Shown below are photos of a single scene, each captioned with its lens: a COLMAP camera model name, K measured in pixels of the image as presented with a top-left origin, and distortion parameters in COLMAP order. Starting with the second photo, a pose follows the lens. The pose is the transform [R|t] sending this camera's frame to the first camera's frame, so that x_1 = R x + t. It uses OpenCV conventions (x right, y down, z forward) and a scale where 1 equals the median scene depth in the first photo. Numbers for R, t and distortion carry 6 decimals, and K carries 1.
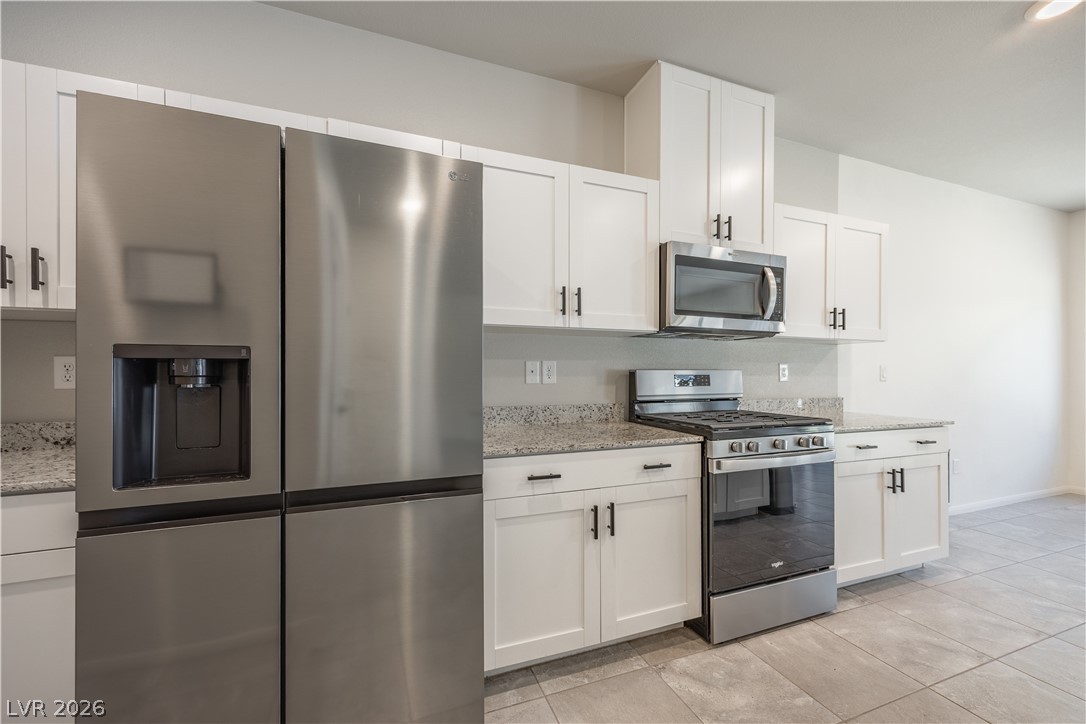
lens RADIAL K [[426.5, 0, 557.4], [0, 426.5, 372.7], [0, 0, 1]] dist [0.008979, -0.000431]
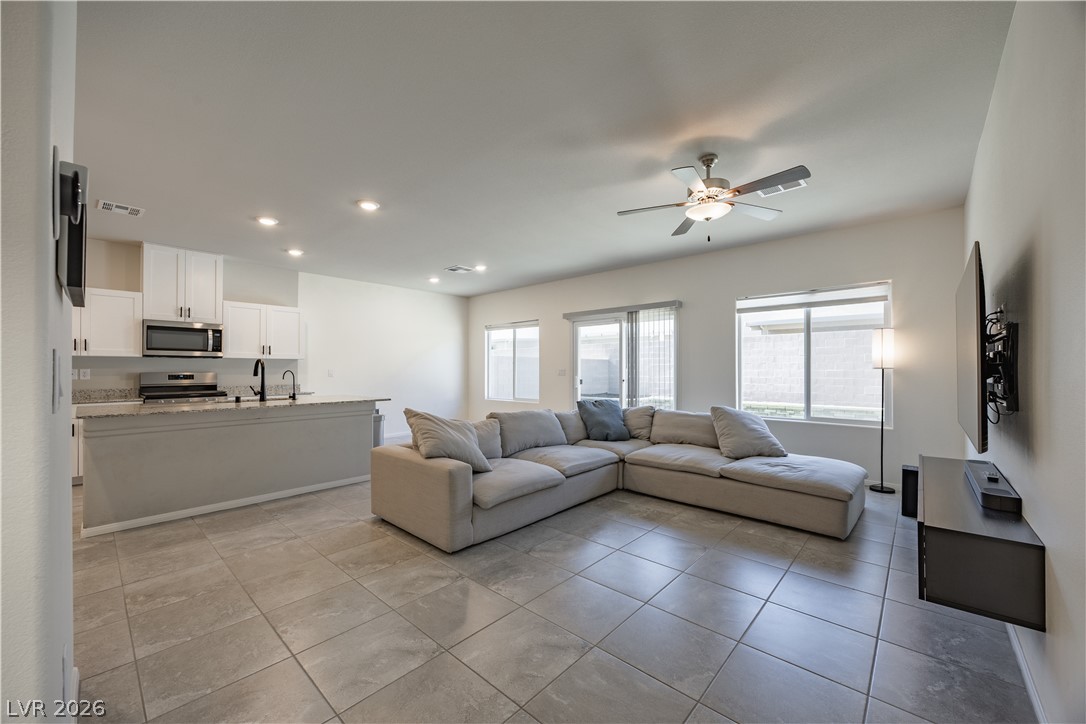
lens RADIAL K [[413.7, 0, 539.1], [0, 413.7, 366.5], [0, 0, 1]] dist [-0.001471, -0.000161]
pose [[0.909103, -0.003053, 0.416559, 1.249323], [0.007729, 0.999925, -0.009539, -0.003257], [-0.416499, 0.011891, 0.909059, -1.937321]]
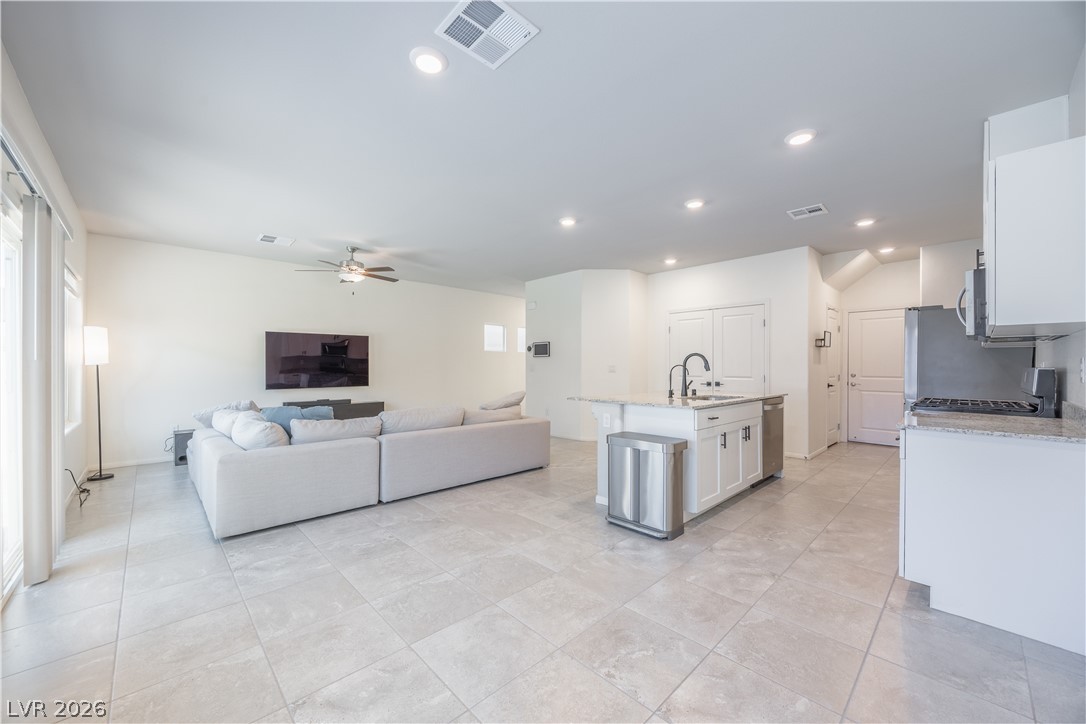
lens RADIAL K [[414.6, 0, 543.0], [0, 414.6, 362.0], [0, 0, 1]] dist [-0.002400, -0.000097]
pose [[-0.924730, -0.008301, -0.380533, 2.166893], [-0.004888, 0.999939, -0.009935, -0.004119], [0.380593, -0.007327, -0.924714, 1.655371]]
